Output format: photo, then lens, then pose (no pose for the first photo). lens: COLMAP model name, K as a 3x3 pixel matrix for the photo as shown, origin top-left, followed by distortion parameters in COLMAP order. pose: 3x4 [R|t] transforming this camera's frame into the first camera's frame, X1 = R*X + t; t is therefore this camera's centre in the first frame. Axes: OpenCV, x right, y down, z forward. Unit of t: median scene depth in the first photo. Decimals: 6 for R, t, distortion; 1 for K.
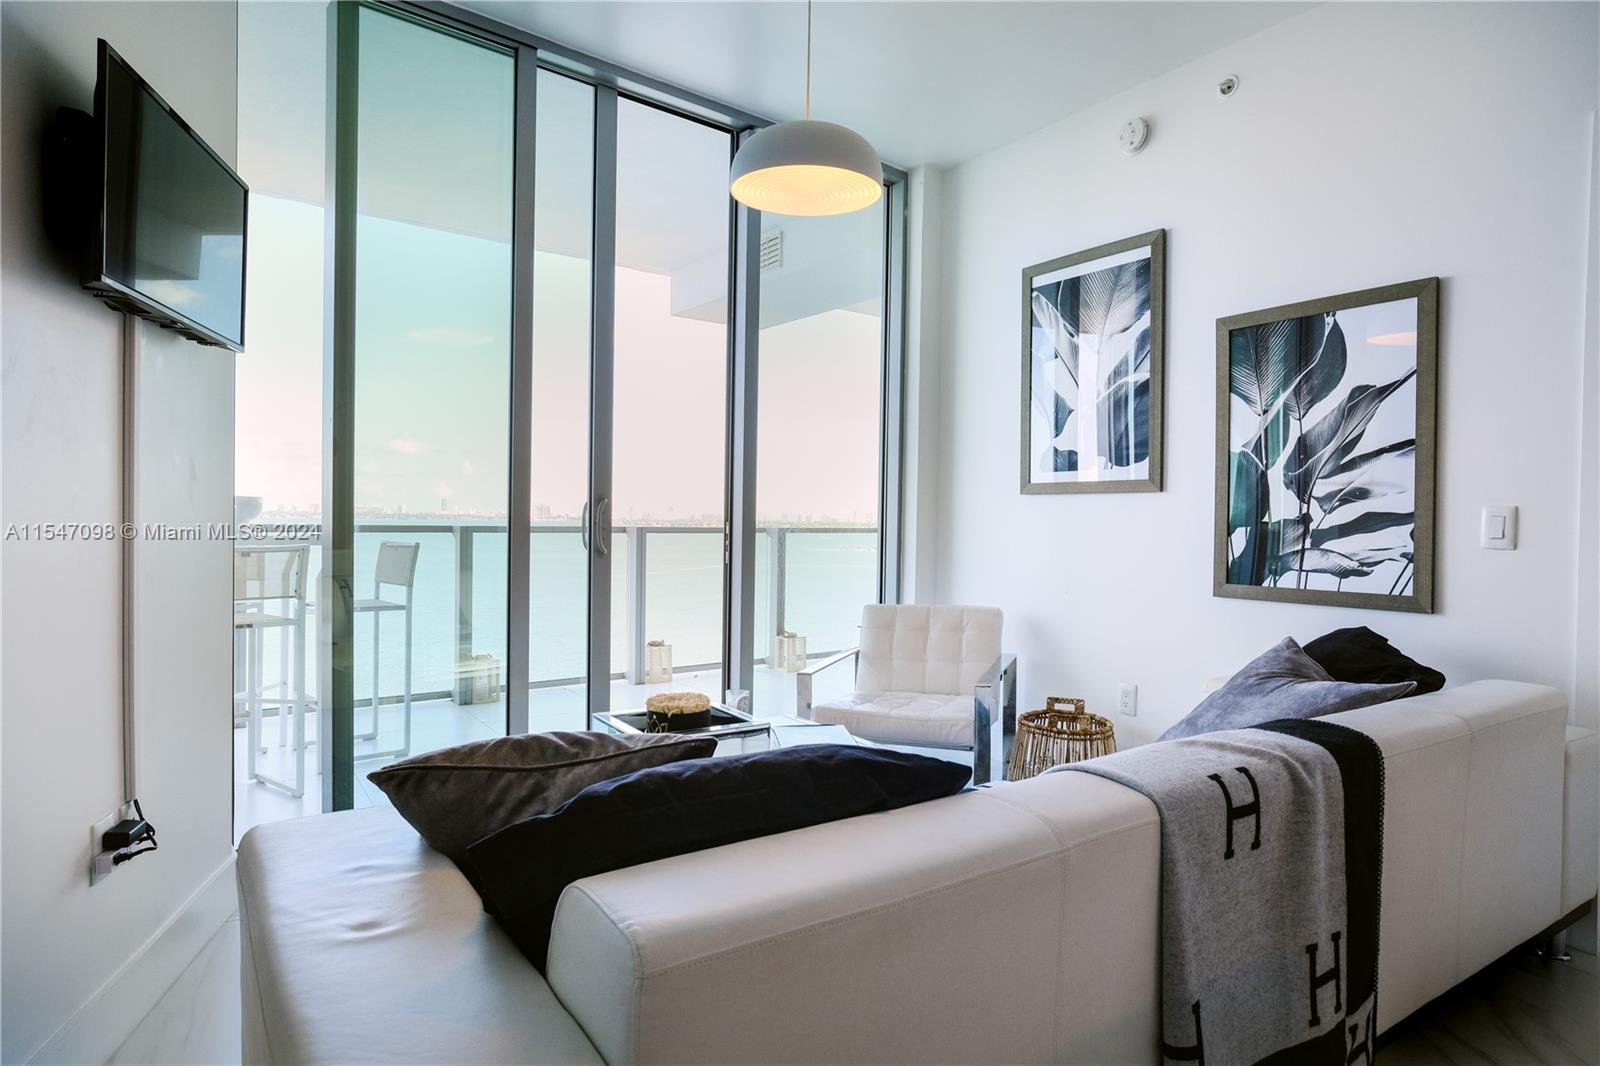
lens RADIAL K [[907.0, 0, 787.8], [0, 907.0, 538.1], [0, 0, 1]] dist [-0.035350, 0.026954]
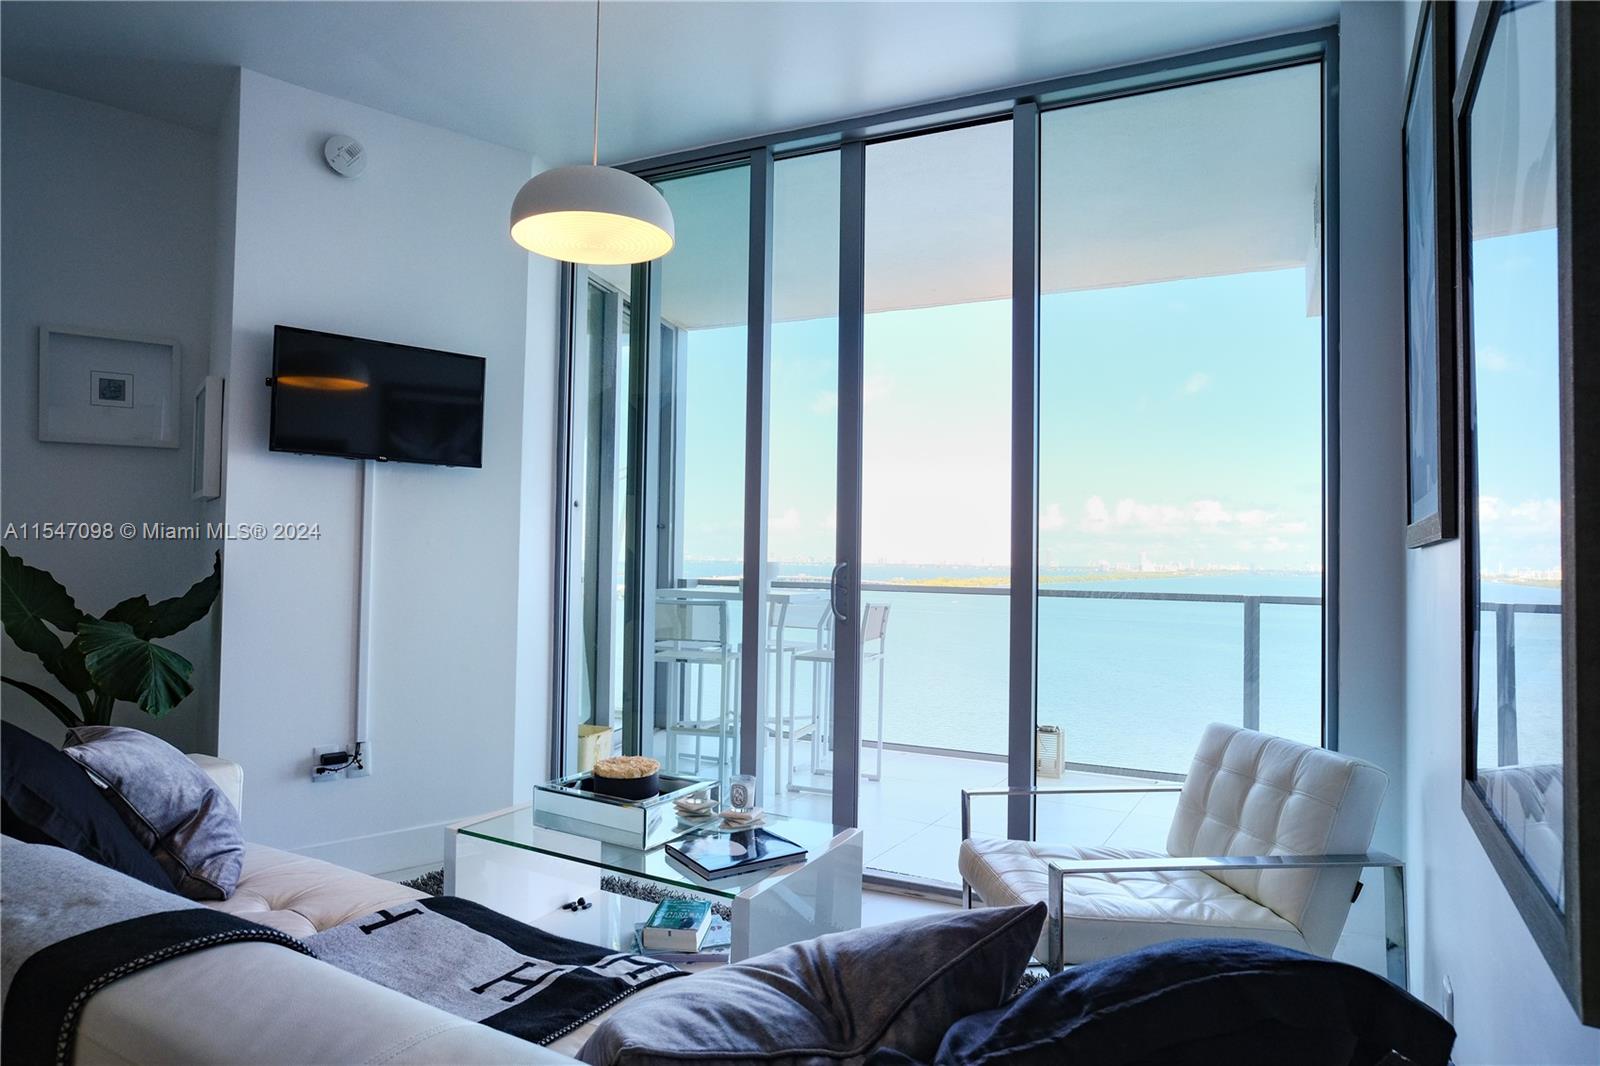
lens RADIAL K [[912.3, 0, 764.1], [0, 912.3, 545.5], [0, 0, 1]] dist [-0.034655, 0.002960]
pose [[0.423540, -0.026119, -0.905501, 0.720669], [-0.038234, 0.998178, -0.046676, -0.005488], [0.905070, 0.054390, 0.421769, 0.564090]]
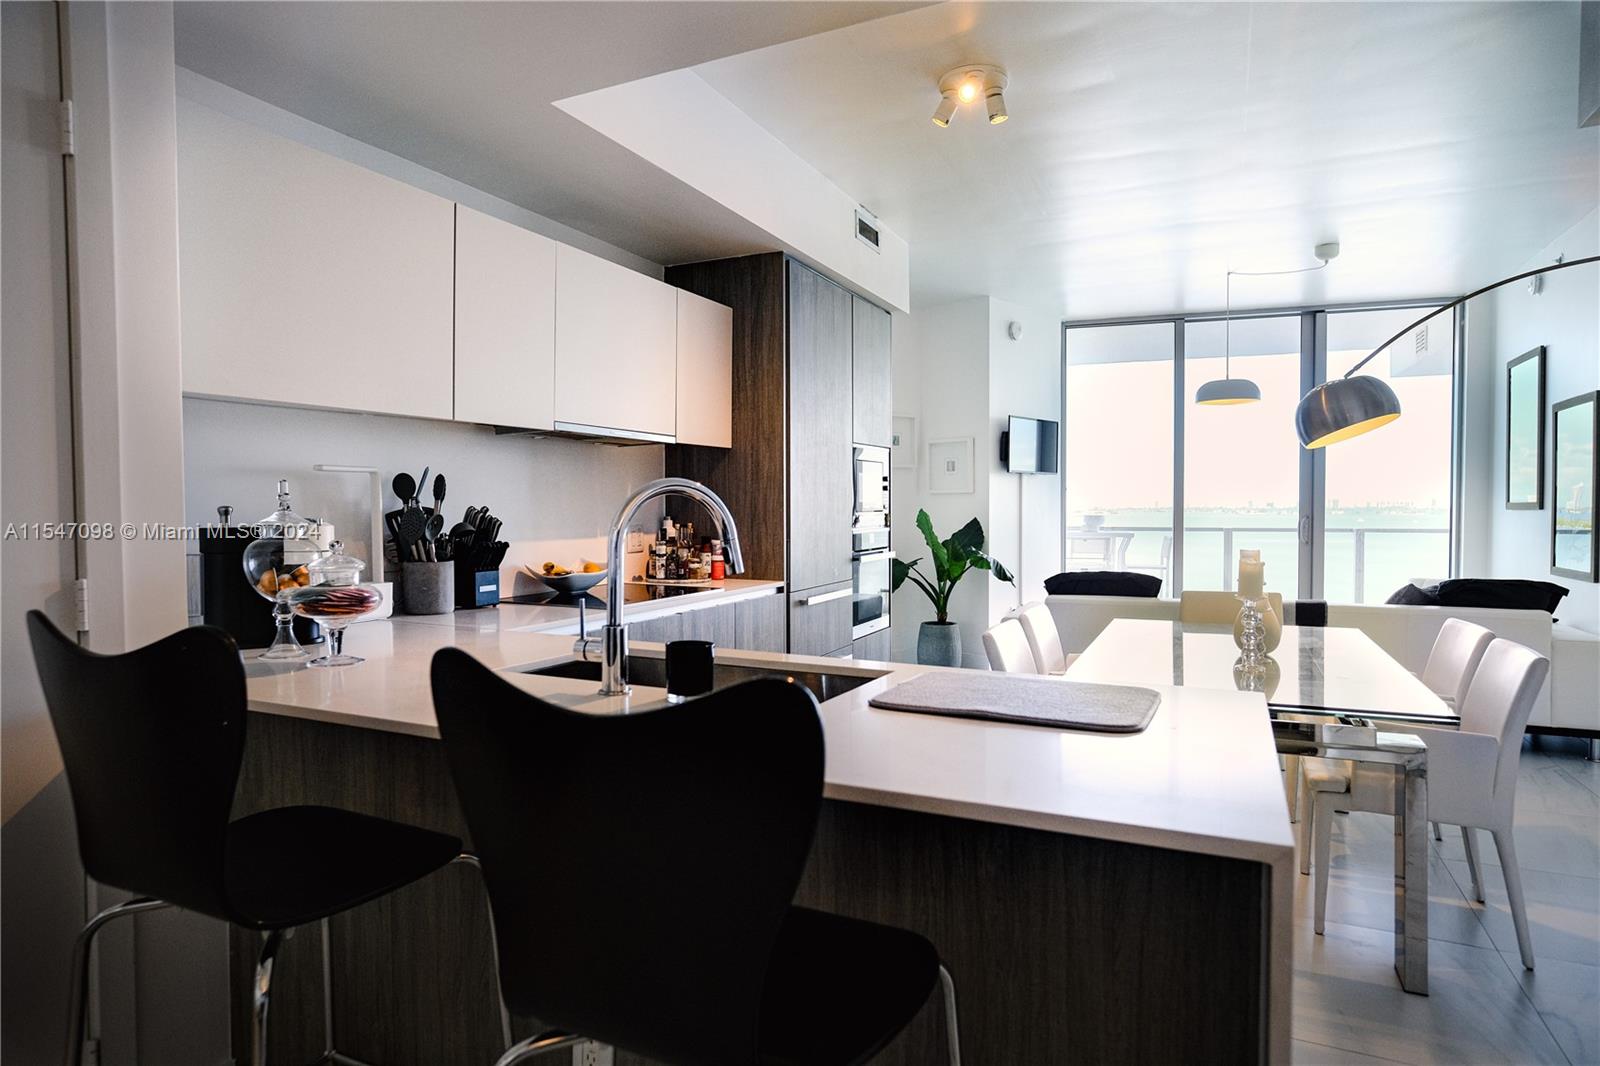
lens RADIAL K [[907.0, 0, 789.9], [0, 907.0, 531.0], [0, 0, 1]] dist [-0.035350, 0.026954]
pose [[0.517704, 0.009837, -0.855503, 1.171383], [-0.013089, 0.999908, 0.003576, -0.002108], [0.855460, 0.009346, 0.517785, -1.035137]]
